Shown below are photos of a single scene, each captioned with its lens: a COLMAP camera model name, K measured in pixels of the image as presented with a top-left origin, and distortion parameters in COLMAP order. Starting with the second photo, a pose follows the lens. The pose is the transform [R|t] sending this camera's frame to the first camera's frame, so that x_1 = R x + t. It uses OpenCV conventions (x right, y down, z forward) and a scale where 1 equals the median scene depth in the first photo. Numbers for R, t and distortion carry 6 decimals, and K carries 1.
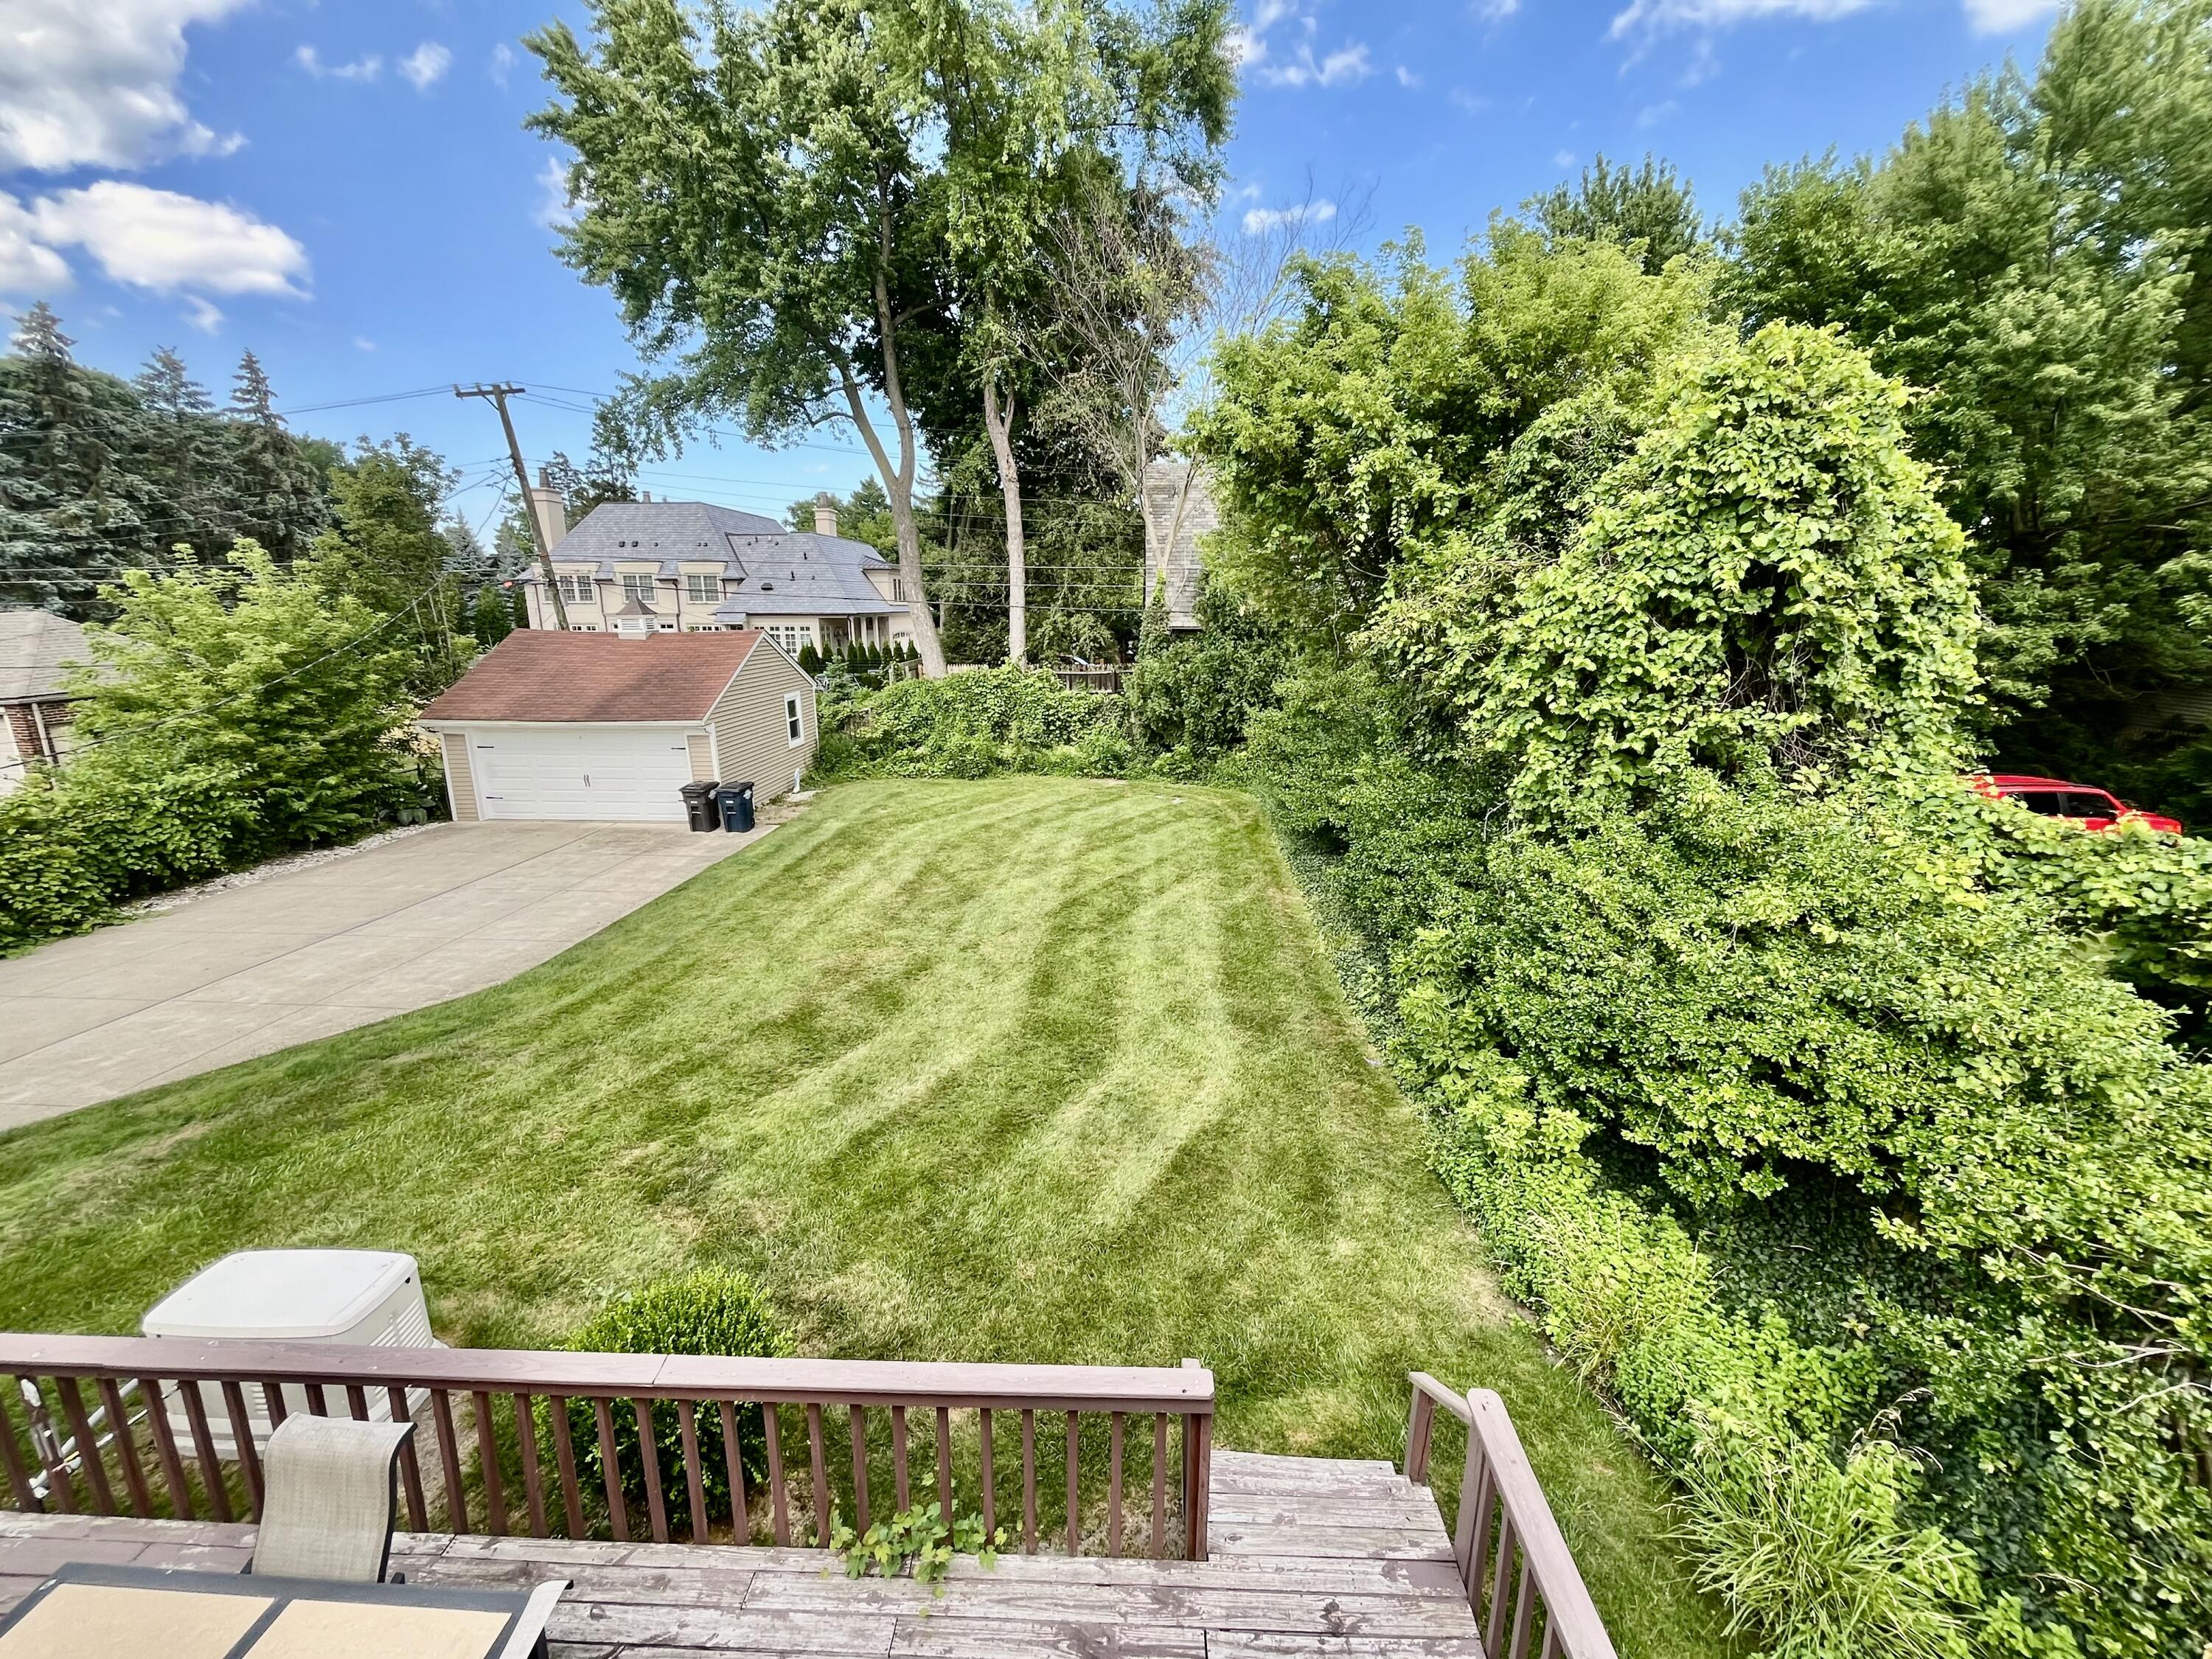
lens RADIAL K [[890.3, 0, 1103.5], [0, 890.3, 825.1], [0, 0, 1]] dist [-0.003082, 0.000023]
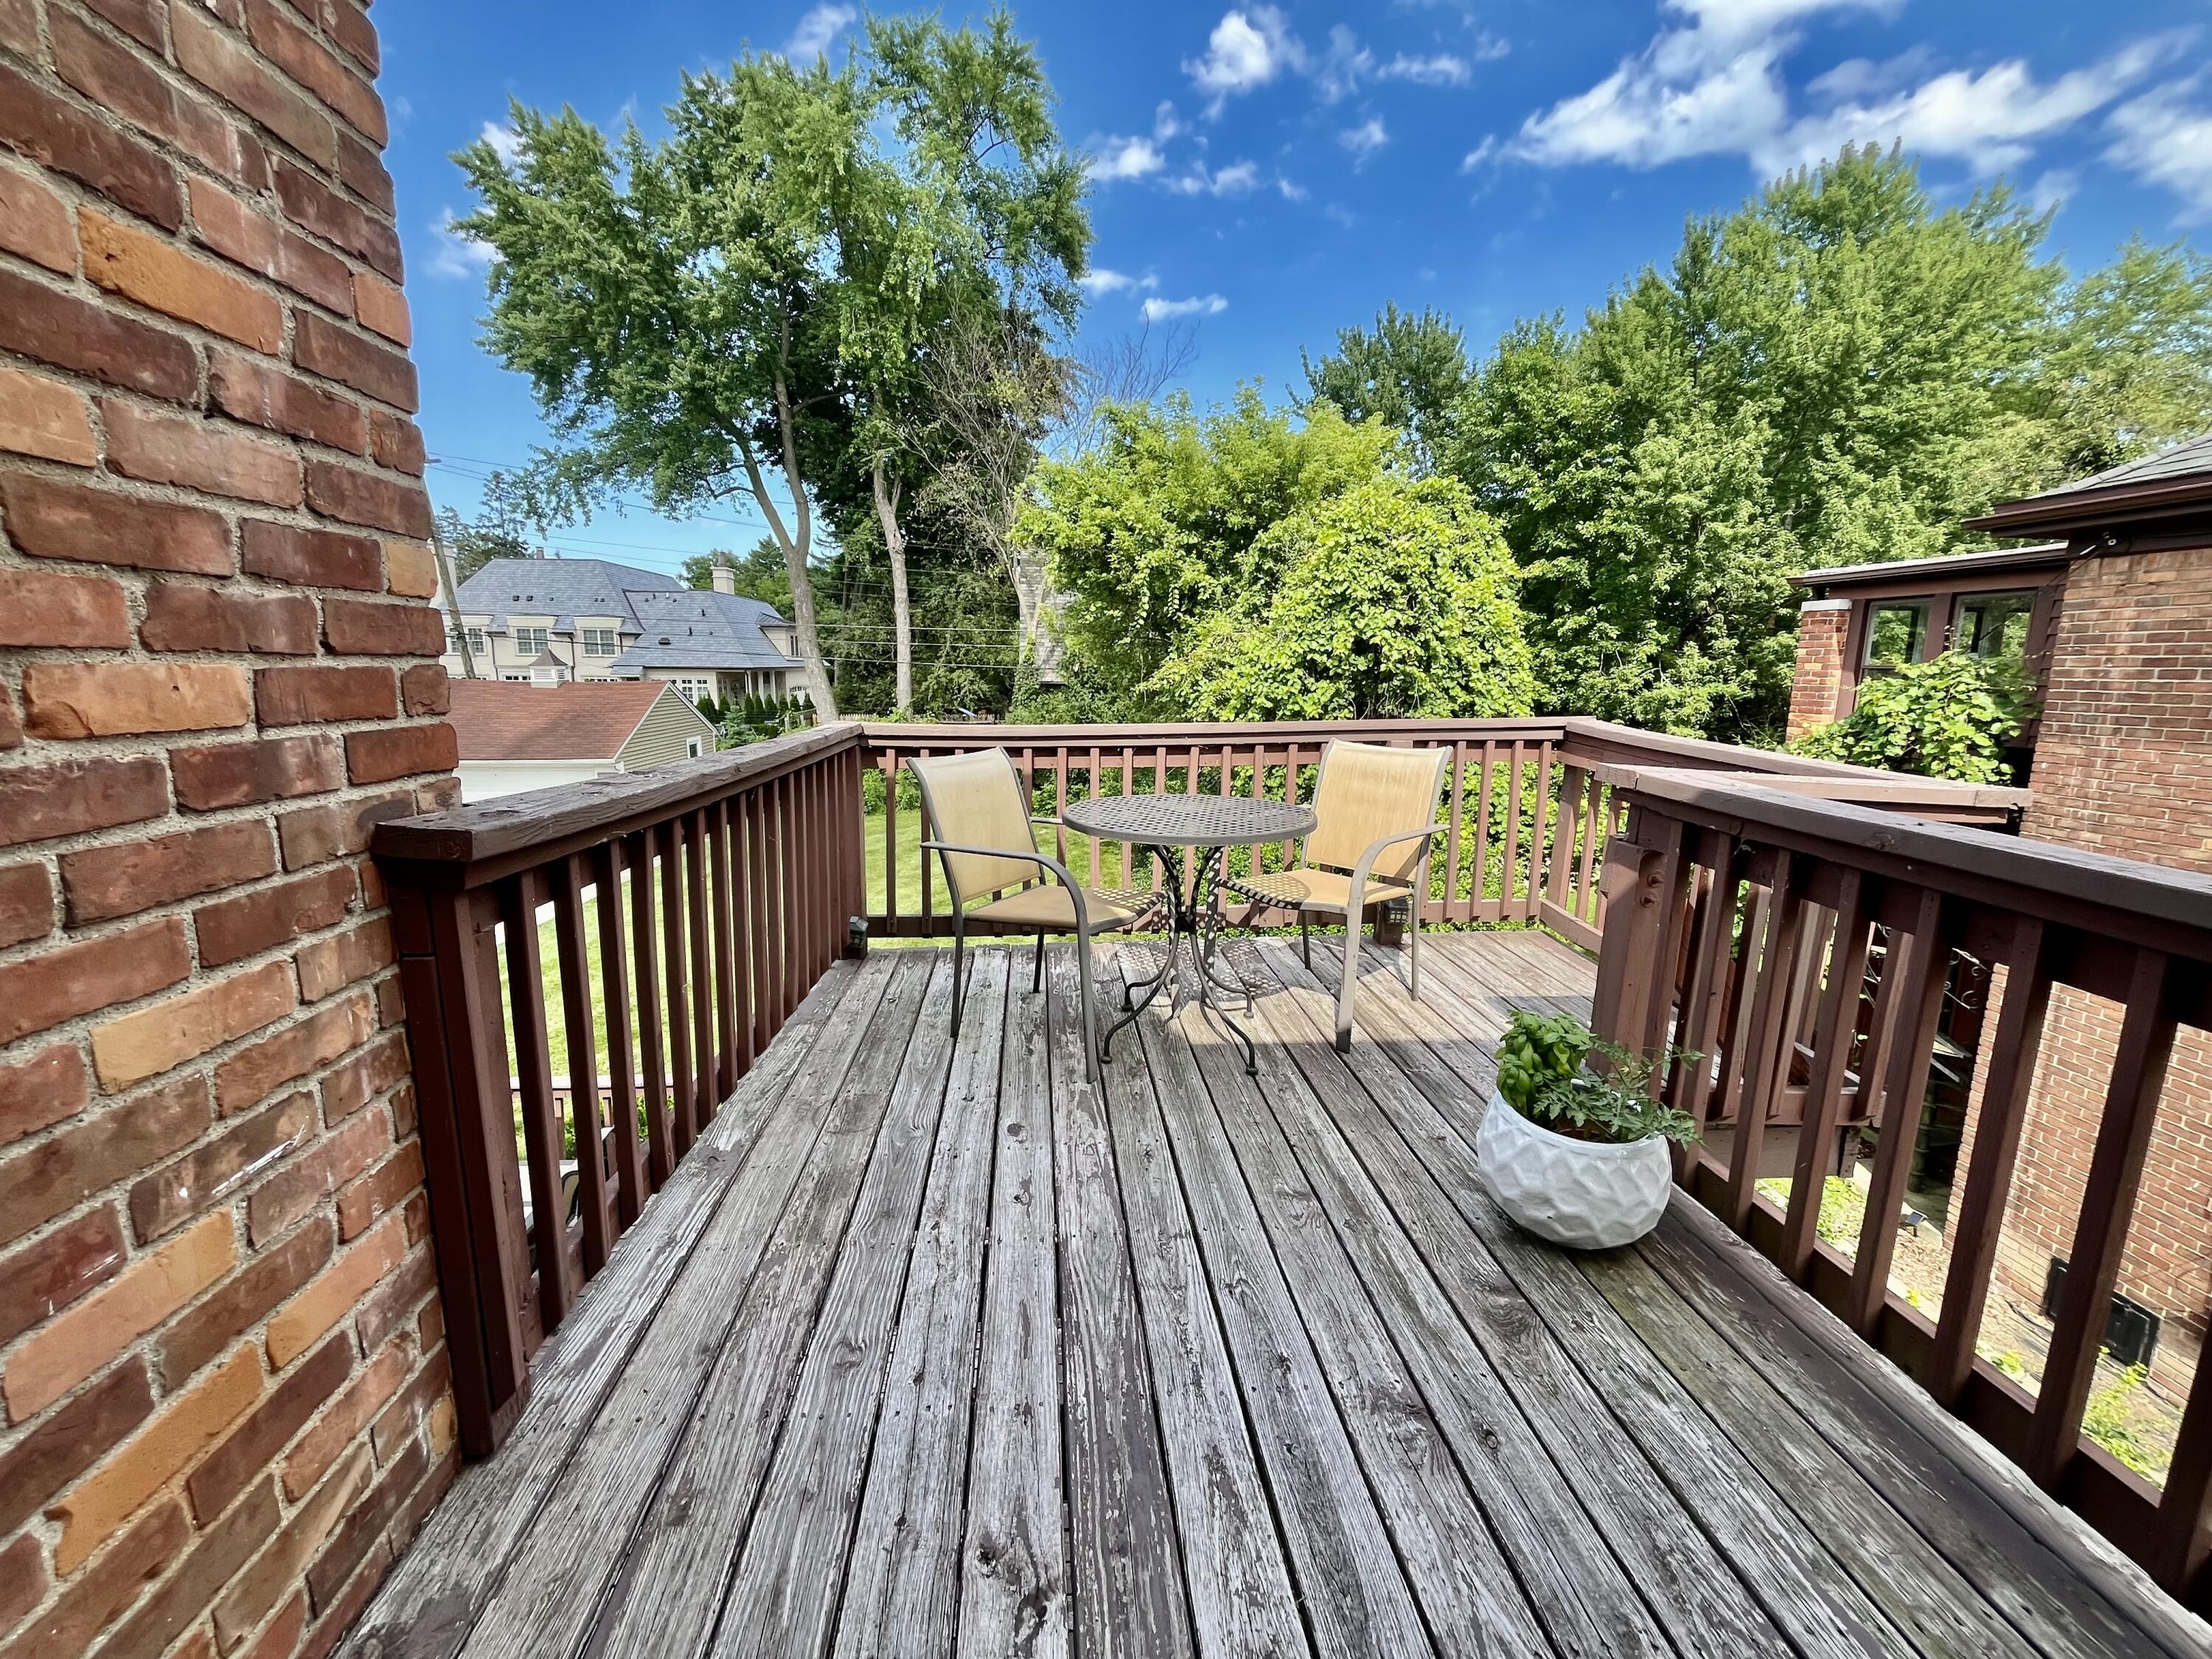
lens RADIAL K [[890.3, 0, 1108.0], [0, 890.3, 824.7], [0, 0, 1]] dist [-0.003082, 0.000023]
pose [[0.993755, -0.007658, 0.111325, 0.037576], [0.014776, 0.997888, -0.063257, 0.037914], [-0.110605, 0.064507, 0.991769, -0.146283]]
